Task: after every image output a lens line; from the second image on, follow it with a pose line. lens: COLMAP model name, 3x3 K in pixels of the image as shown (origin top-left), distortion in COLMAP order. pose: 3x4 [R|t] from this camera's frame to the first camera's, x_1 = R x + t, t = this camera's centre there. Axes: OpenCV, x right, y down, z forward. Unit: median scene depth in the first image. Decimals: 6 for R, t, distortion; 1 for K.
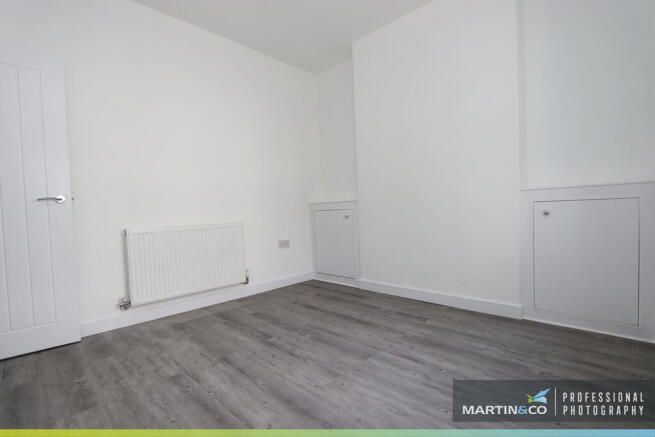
lens RADIAL K [[302.0, 0, 326.6], [0, 302.0, 219.6], [0, 0, 1]] dist [-0.024283, 0.003239]
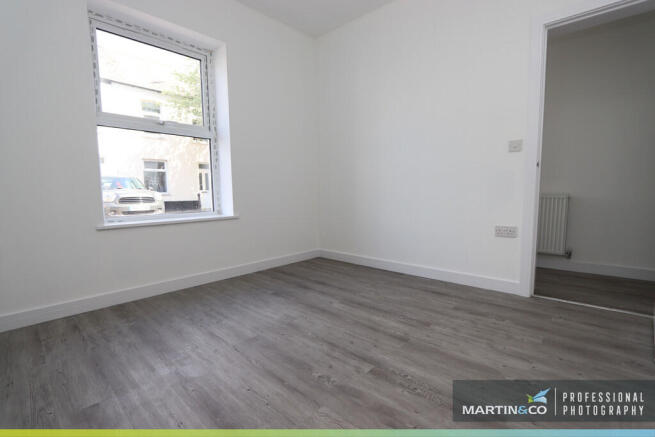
lens RADIAL K [[302.0, 0, 329.8], [0, 302.0, 222.9], [0, 0, 1]] dist [-0.024283, 0.003239]
pose [[-0.998523, 0.049655, -0.022056, -0.109594], [0.046328, 0.990189, 0.131831, -0.033093], [0.028386, 0.130614, -0.991027, 1.887694]]
